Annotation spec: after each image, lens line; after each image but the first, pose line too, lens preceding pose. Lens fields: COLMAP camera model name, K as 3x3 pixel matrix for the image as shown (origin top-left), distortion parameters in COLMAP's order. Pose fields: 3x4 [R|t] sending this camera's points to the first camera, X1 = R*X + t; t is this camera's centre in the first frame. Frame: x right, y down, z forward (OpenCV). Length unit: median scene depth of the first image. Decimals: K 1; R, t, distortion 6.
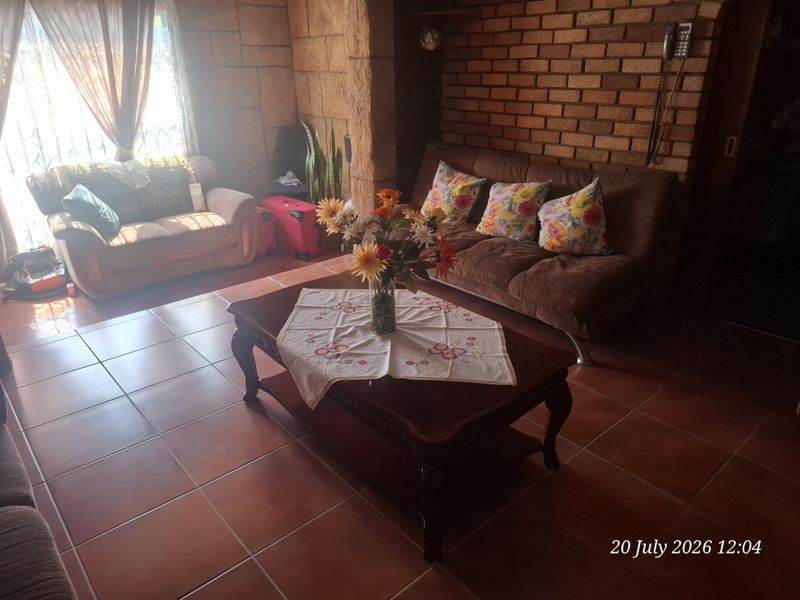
lens RADIAL K [[558.3, 0, 400.2], [0, 558.3, 298.1], [0, 0, 1]] dist [-0.004178, -0.002137]
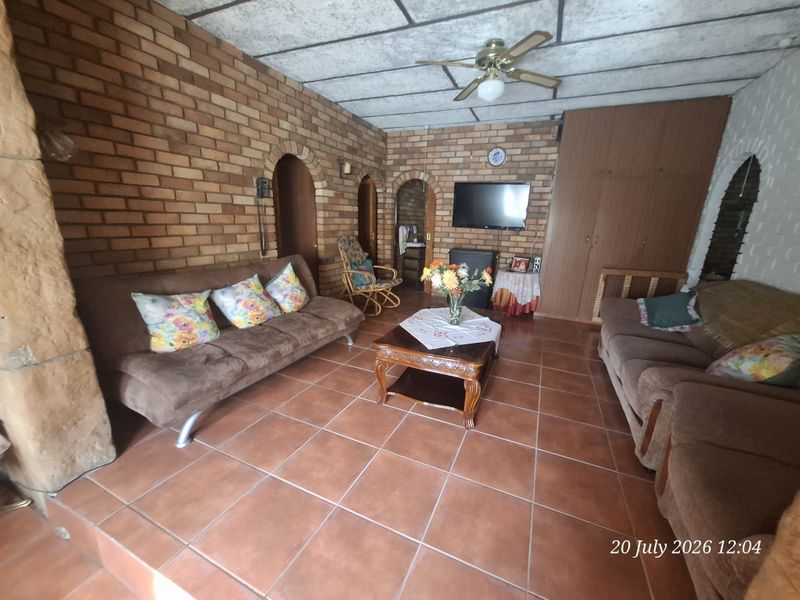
lens RADIAL K [[319.0, 0, 403.8], [0, 319.0, 305.9], [0, 0, 1]] dist [-0.000146, -0.000113]
pose [[-0.404485, -0.242992, 0.881673, -0.613759], [0.327419, 0.861680, 0.387691, -0.325297], [-0.853925, 0.445492, -0.268976, 0.898293]]
